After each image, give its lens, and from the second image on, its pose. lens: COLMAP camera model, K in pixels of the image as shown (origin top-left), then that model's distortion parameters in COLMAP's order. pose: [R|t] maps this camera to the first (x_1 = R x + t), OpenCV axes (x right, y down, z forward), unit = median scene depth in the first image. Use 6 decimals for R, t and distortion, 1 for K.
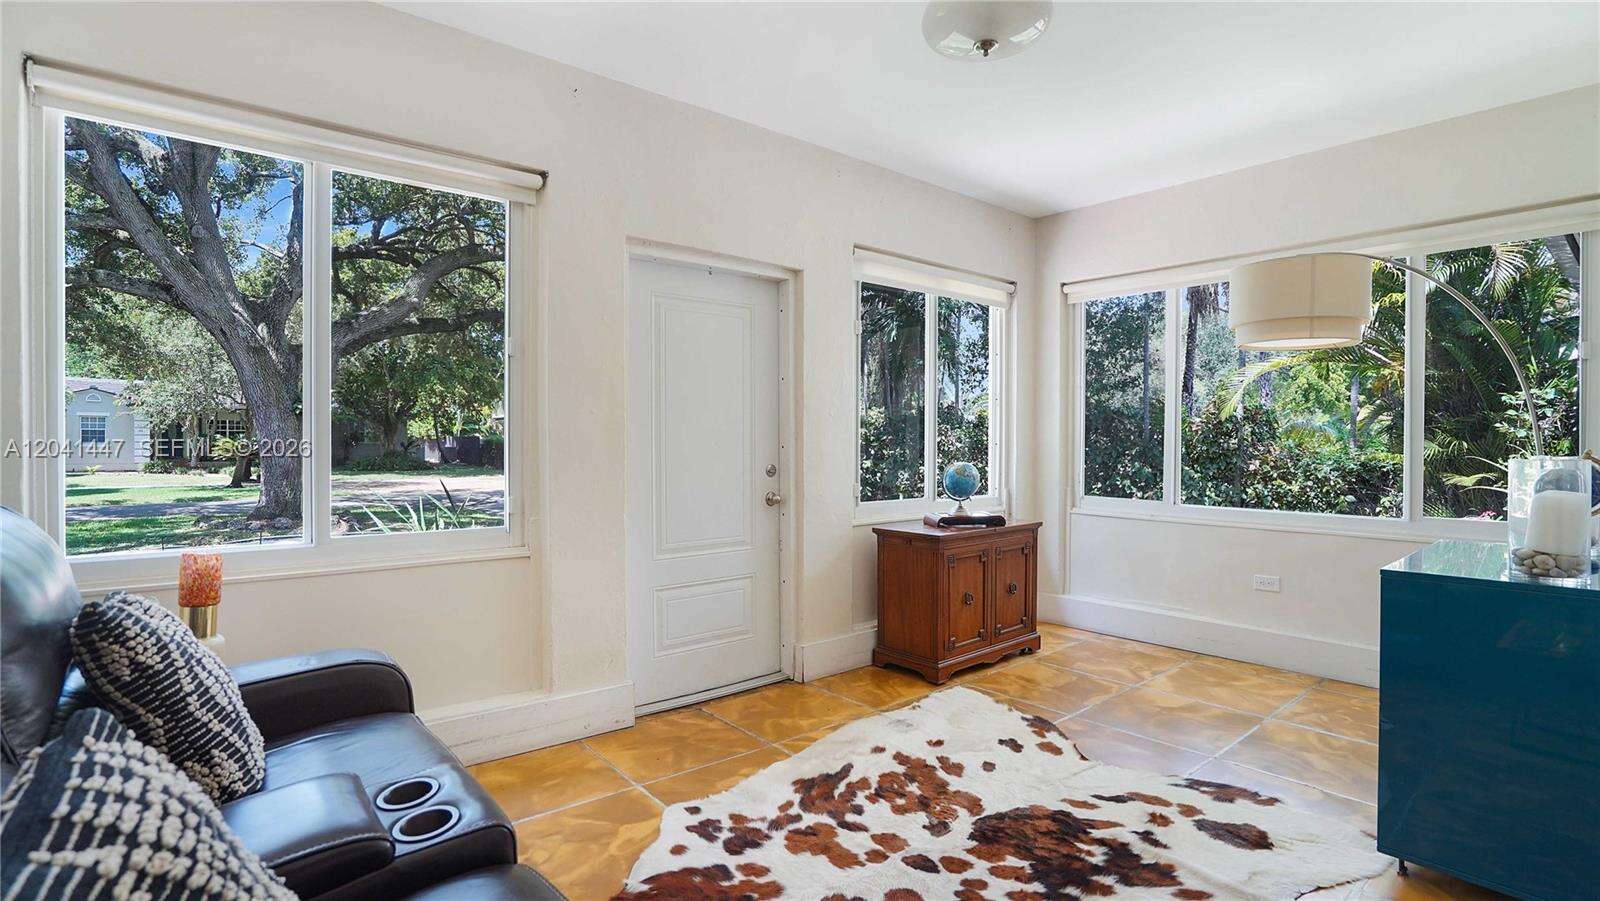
lens RADIAL K [[763.3, 0, 795.2], [0, 763.3, 450.2], [0, 0, 1]] dist [-0.034559, 0.001414]
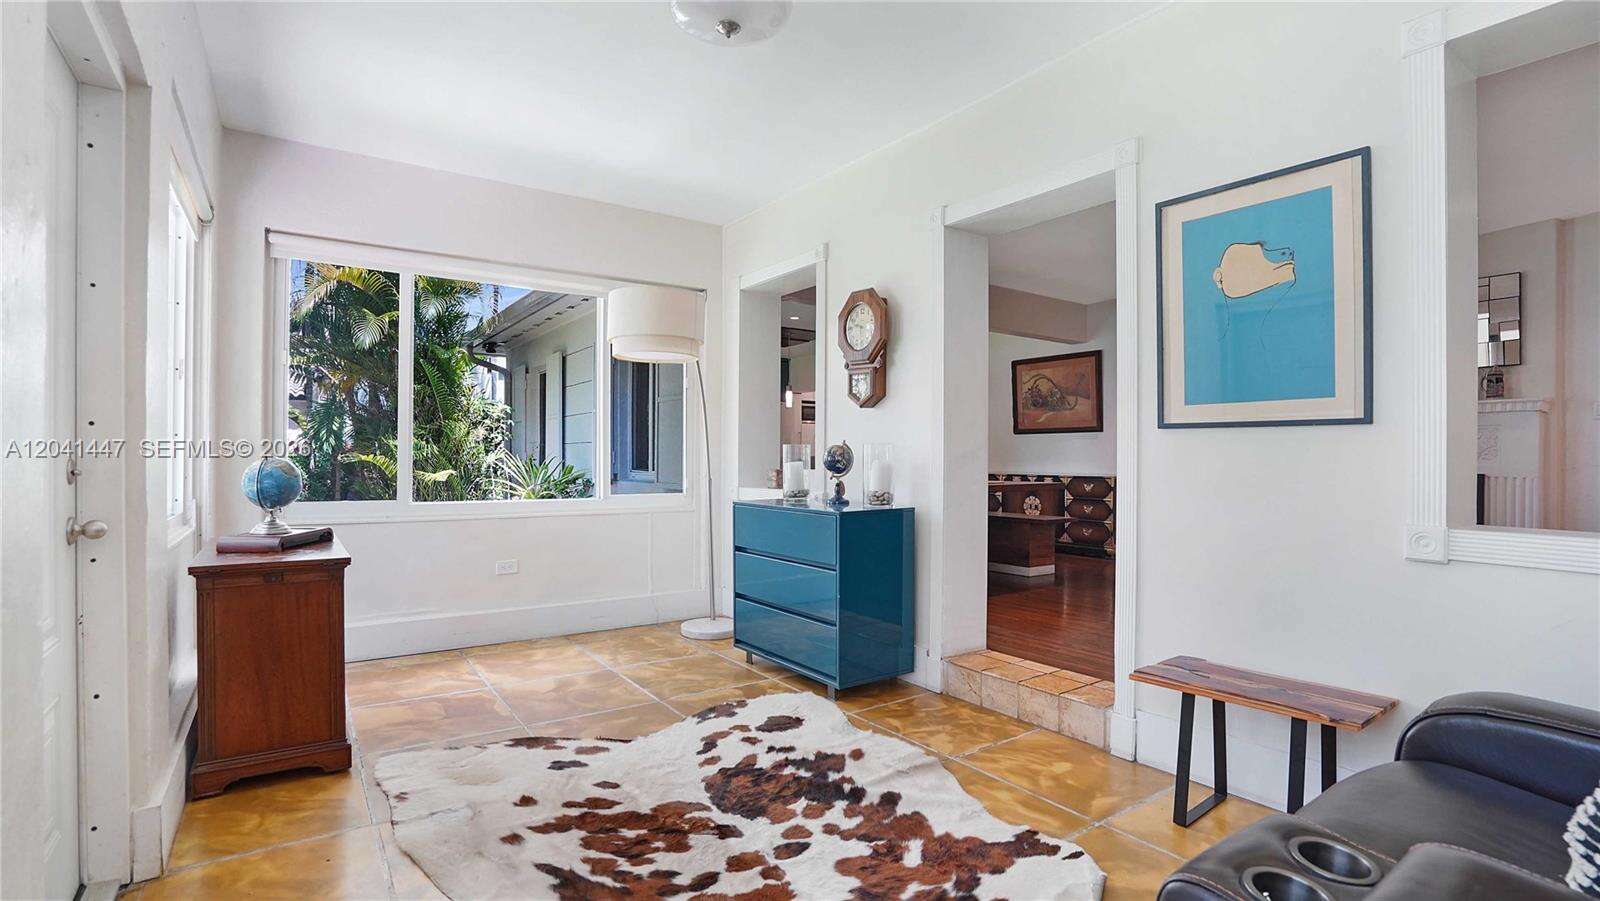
lens RADIAL K [[763.3, 0, 796.5], [0, 763.3, 451.0], [0, 0, 1]] dist [-0.034559, 0.001414]
pose [[0.085170, 0.005072, 0.996354, -0.663263], [0.008904, 0.999943, -0.005851, 0.029076], [-0.996327, 0.009369, 0.085120, 0.738744]]
